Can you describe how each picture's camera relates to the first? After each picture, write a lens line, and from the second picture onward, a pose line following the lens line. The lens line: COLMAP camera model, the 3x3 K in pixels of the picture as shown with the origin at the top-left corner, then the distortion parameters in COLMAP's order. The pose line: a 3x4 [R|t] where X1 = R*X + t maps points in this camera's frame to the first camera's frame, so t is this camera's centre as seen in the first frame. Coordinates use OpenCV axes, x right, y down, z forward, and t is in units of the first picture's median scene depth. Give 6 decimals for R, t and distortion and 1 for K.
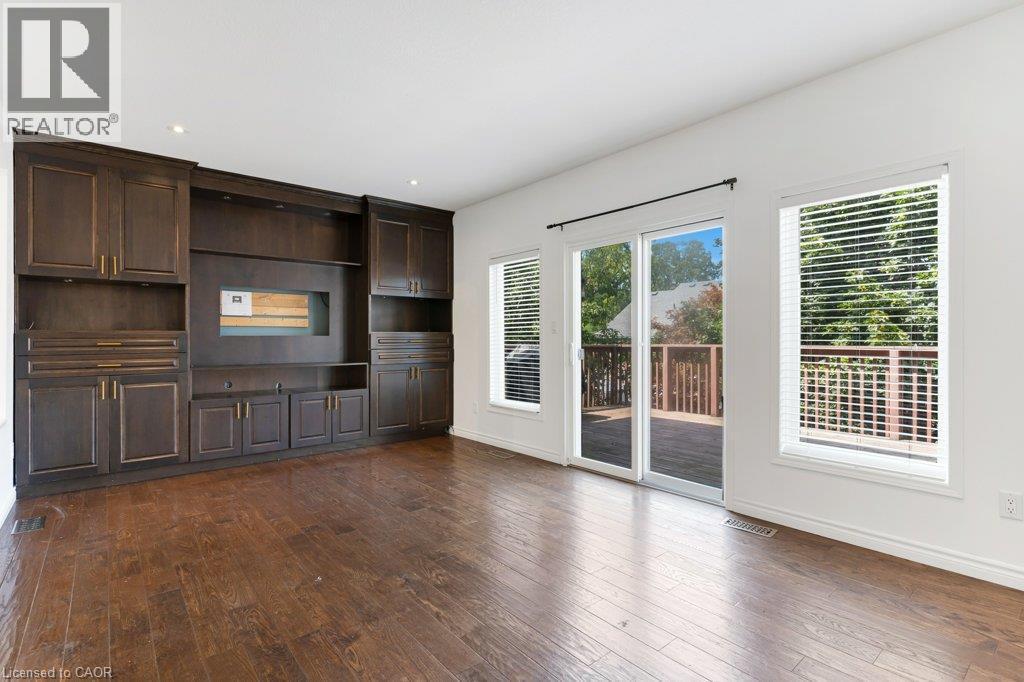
lens RADIAL K [[488.8, 0, 510.6], [0, 488.8, 334.5], [0, 0, 1]] dist [0.001292, 0.000359]
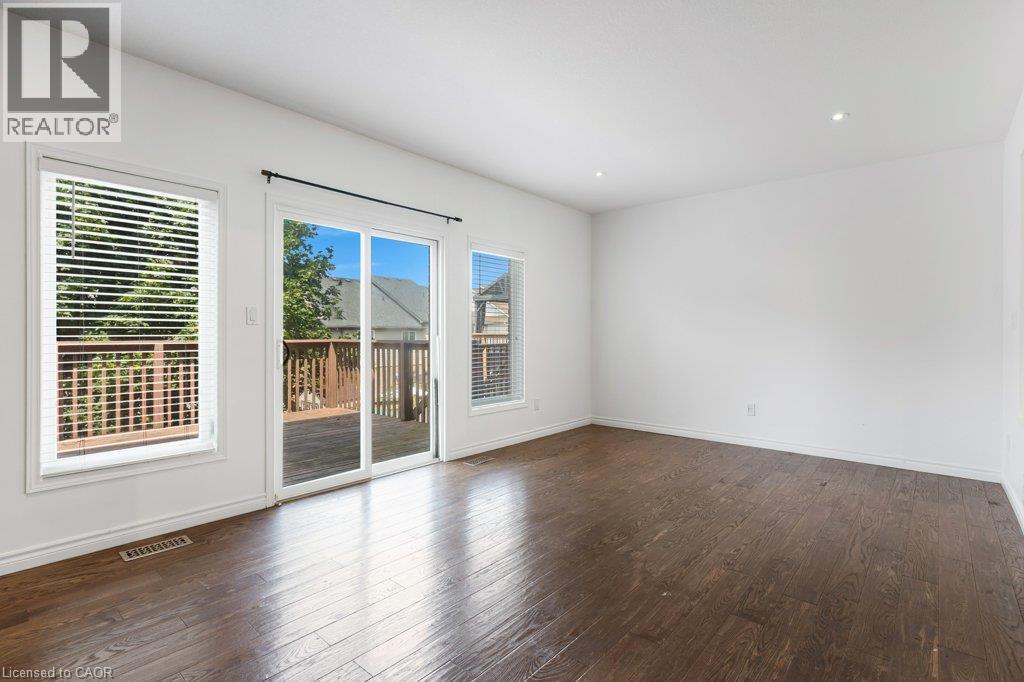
lens RADIAL K [[488.8, 0, 505.5], [0, 488.8, 334.5], [0, 0, 1]] dist [0.001292, 0.000359]
pose [[-0.142688, -0.004987, 0.989755, -0.384567], [-0.007648, 0.999963, 0.003936, 0.002195], [-0.989738, -0.007008, -0.142721, 0.437230]]
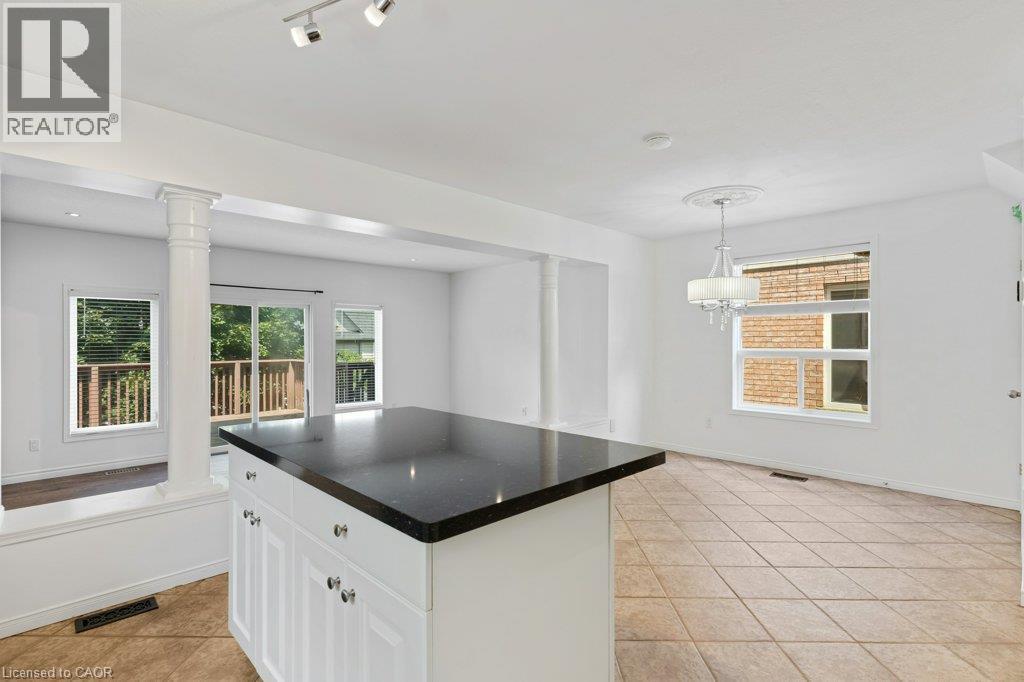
lens RADIAL K [[488.8, 0, 516.2], [0, 488.8, 338.5], [0, 0, 1]] dist [0.001292, 0.000359]
pose [[-0.078003, 0.004142, 0.996945, -0.769648], [-0.007730, 0.999959, -0.004759, -0.039323], [-0.996923, -0.008078, -0.077968, 0.112899]]
